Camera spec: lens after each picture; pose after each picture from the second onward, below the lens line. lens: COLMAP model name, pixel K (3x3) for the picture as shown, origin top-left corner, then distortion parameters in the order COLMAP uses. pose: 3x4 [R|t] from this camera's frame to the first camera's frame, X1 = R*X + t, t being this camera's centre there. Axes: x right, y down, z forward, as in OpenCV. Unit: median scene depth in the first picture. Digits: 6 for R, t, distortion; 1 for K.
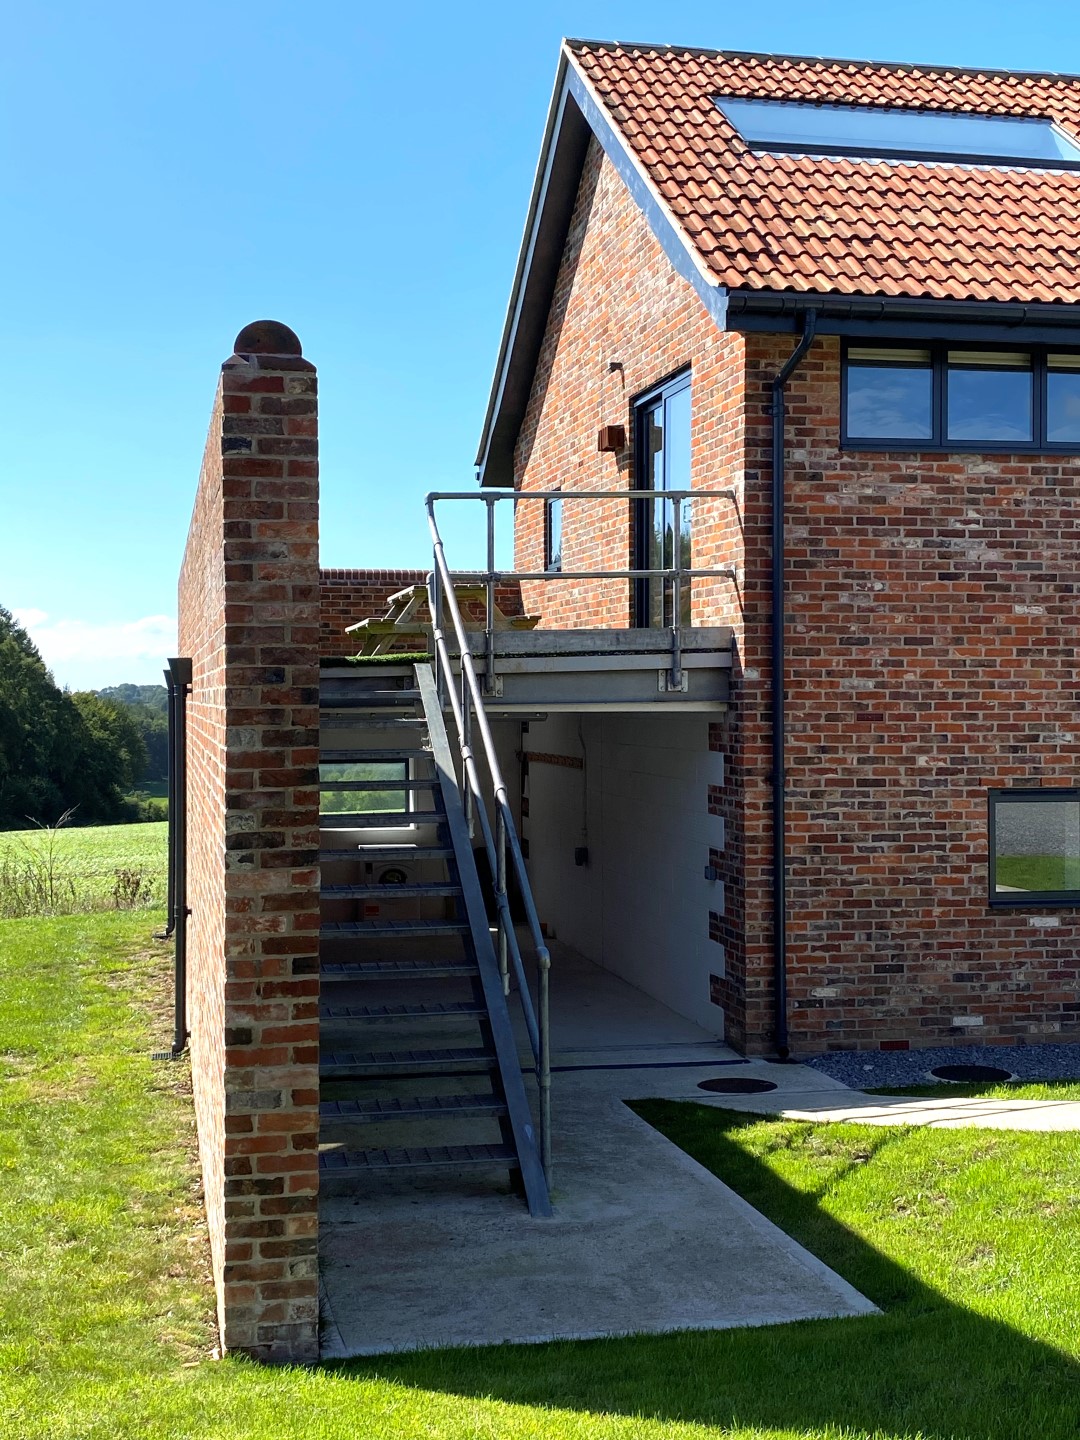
lens RADIAL K [[1802.0, 0, 540.0], [0, 1802.0, 720.0], [0, 0, 1]] dist [0.244267, -0.984816]
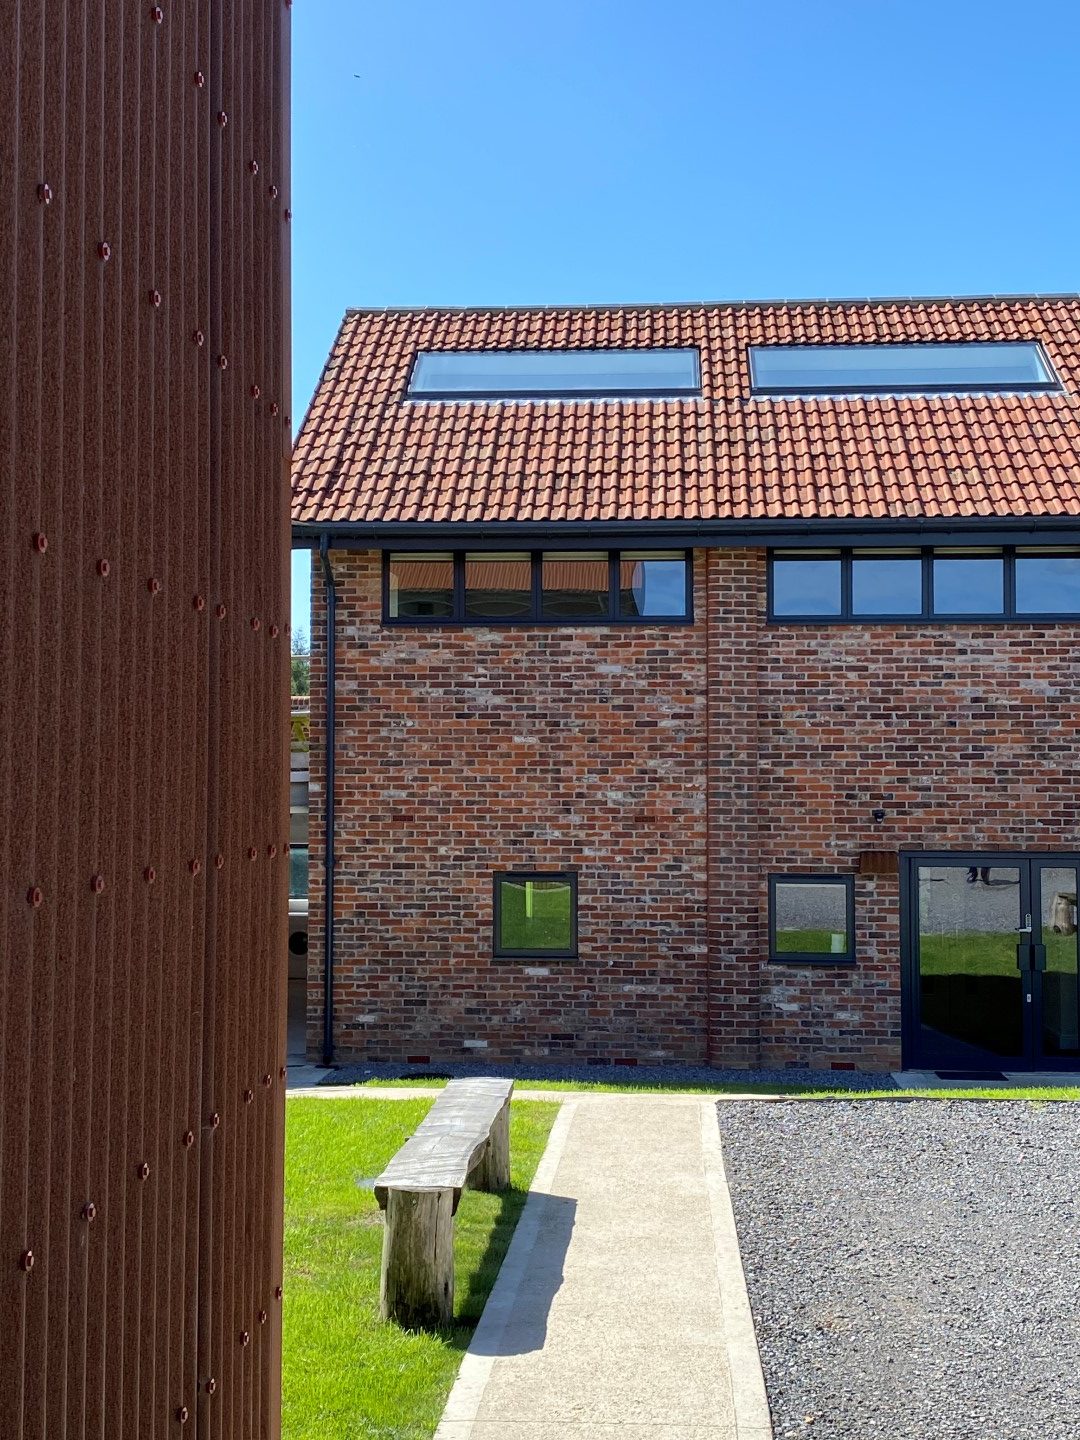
lens RADIAL K [[1802.0, 0, 540.0], [0, 1802.0, 720.0], [0, 0, 1]] dist [0.244267, -0.984816]
pose [[0.962508, -0.006360, -0.271178, 0.651804], [-0.005252, 0.999101, -0.042075, -0.018826], [0.271201, 0.041922, 0.961609, -0.293705]]
